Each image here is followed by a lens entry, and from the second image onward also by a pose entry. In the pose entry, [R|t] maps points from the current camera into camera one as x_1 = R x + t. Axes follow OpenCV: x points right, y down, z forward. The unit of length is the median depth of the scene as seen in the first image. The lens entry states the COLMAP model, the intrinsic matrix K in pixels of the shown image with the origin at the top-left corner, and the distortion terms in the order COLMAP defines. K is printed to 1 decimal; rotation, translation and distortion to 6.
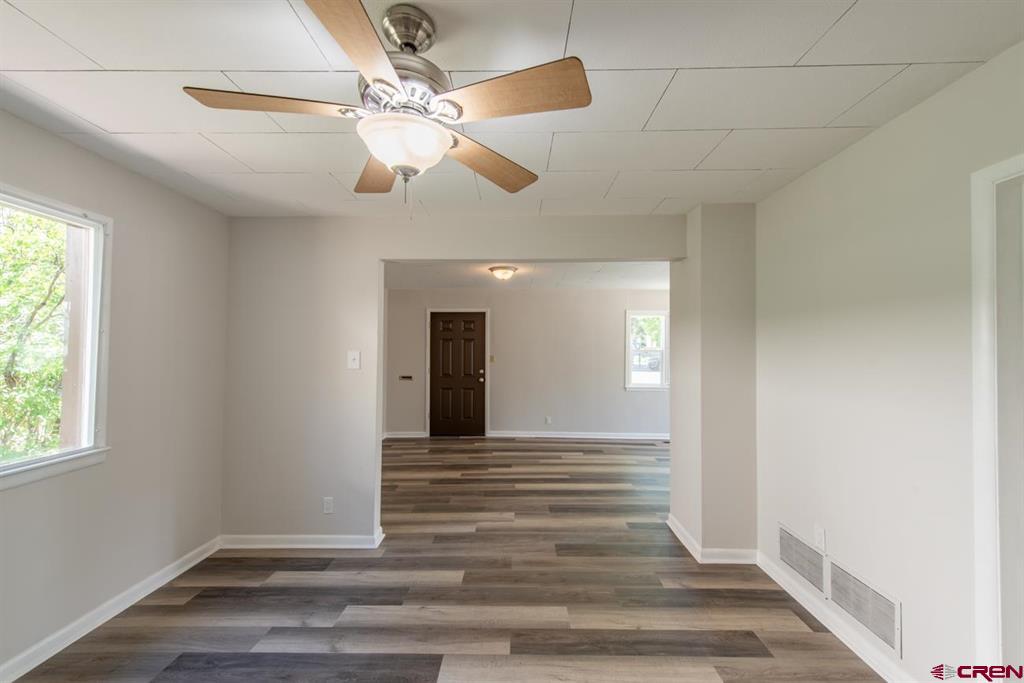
lens RADIAL K [[401.2, 0, 513.8], [0, 401.2, 341.0], [0, 0, 1]] dist [0.017284, -0.004576]
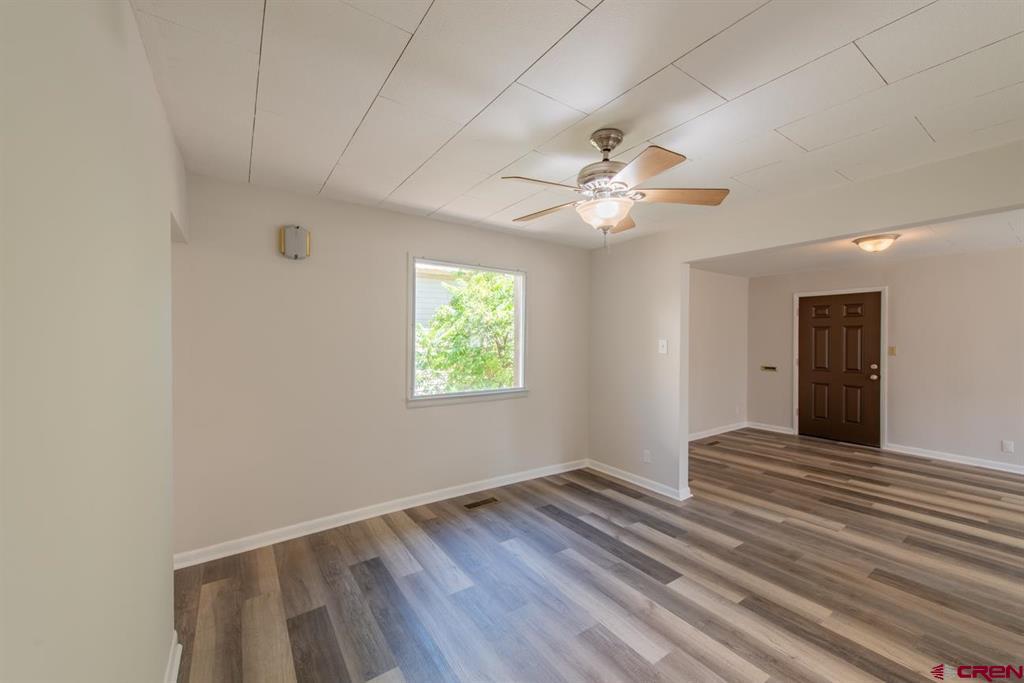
lens RADIAL K [[401.2, 0, 513.8], [0, 401.2, 341.0], [0, 0, 1]] dist [0.017284, -0.004576]
pose [[0.580565, 0.006139, -0.814191, 0.340786], [0.014798, 0.999727, 0.018090, 0.000190], [0.814079, -0.022551, 0.580316, -0.102149]]
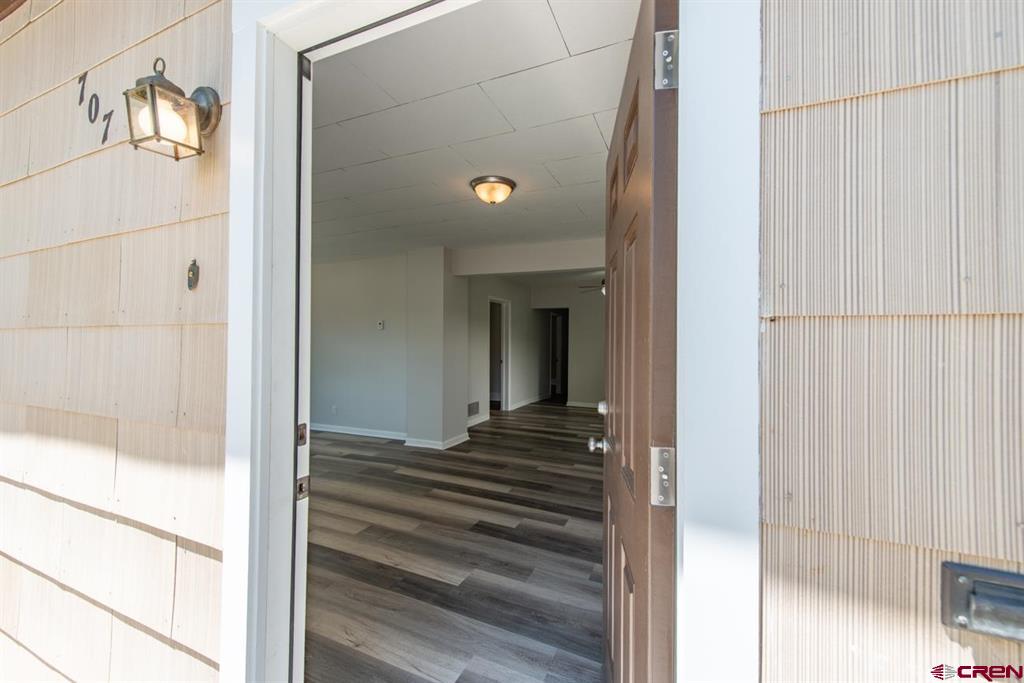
lens RADIAL K [[401.2, 0, 513.8], [0, 401.2, 341.0], [0, 0, 1]] dist [0.017284, -0.004576]
pose [[-0.917806, -0.006830, 0.396971, -0.452597], [-0.014768, 0.999747, -0.016942, 0.088667], [-0.396755, -0.021412, -0.917675, 2.397510]]
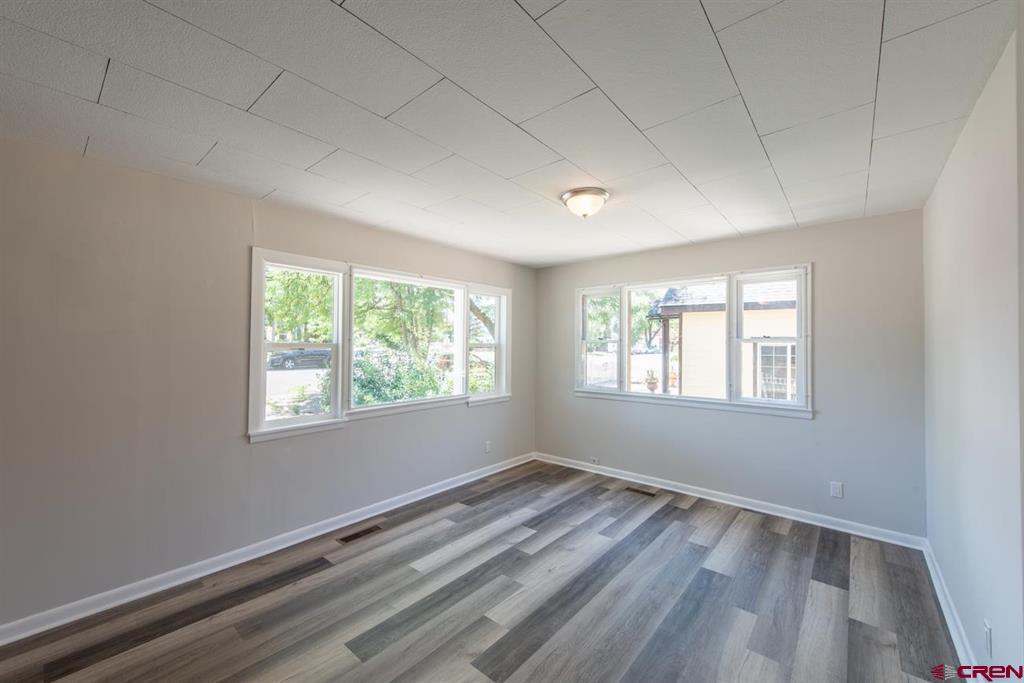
lens RADIAL K [[401.2, 0, 513.8], [0, 401.2, 341.0], [0, 0, 1]] dist [0.017284, -0.004576]
pose [[0.639710, 0.007111, 0.768583, 0.285480], [-0.017773, 0.999827, 0.005542, 0.028583], [-0.768411, -0.017206, 0.639726, 1.135663]]
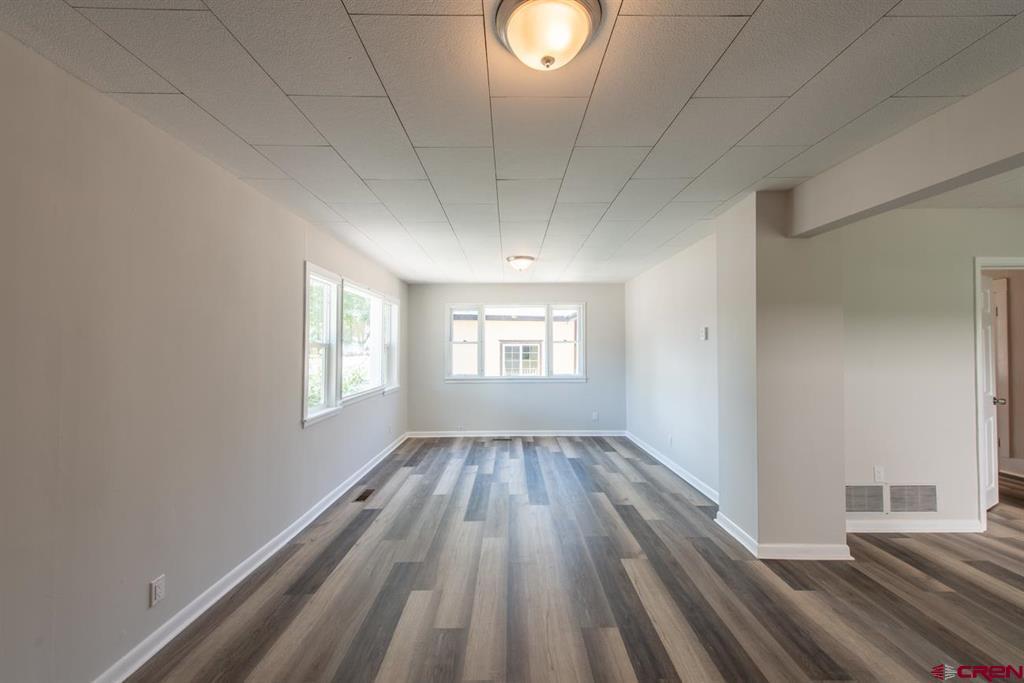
lens RADIAL K [[401.2, 0, 513.8], [0, 401.2, 341.0], [0, 0, 1]] dist [0.017284, -0.004576]
pose [[-0.018363, 0.012596, 0.999752, -0.442597], [-0.017556, 0.999762, -0.012919, 0.047162], [-0.999677, -0.017789, -0.018138, 1.618982]]
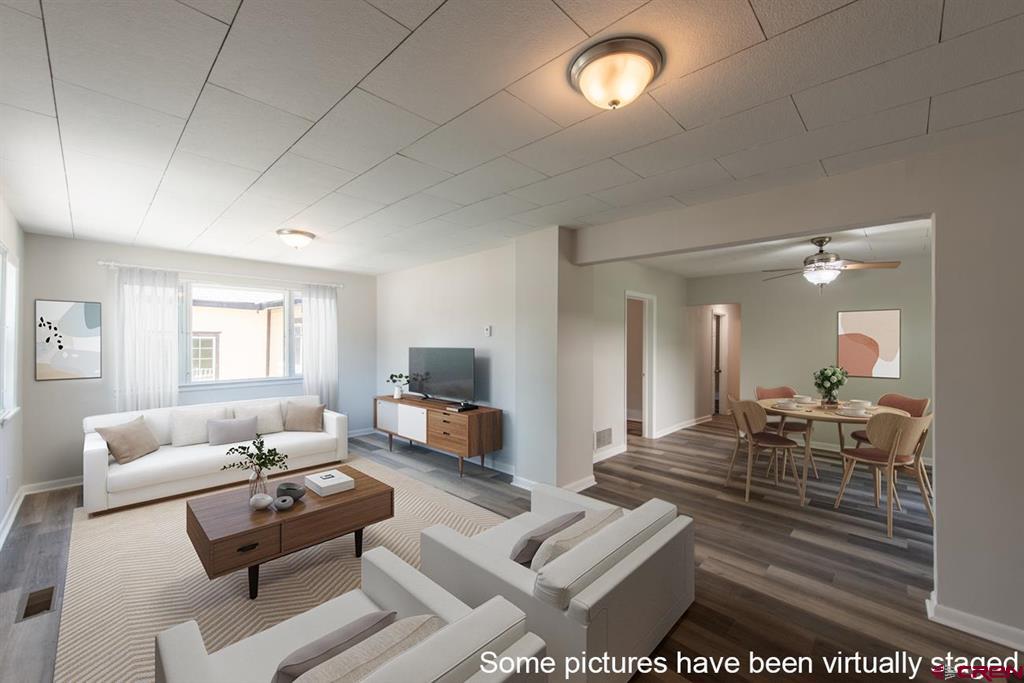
lens RADIAL K [[401.2, 0, 513.8], [0, 401.2, 341.0], [0, 0, 1]] dist [0.017284, -0.004576]
pose [[-0.726443, -0.005086, 0.687208, -0.282740], [-0.018079, 0.999768, -0.011712, 0.049083], [-0.686989, -0.020932, -0.726367, 2.000998]]
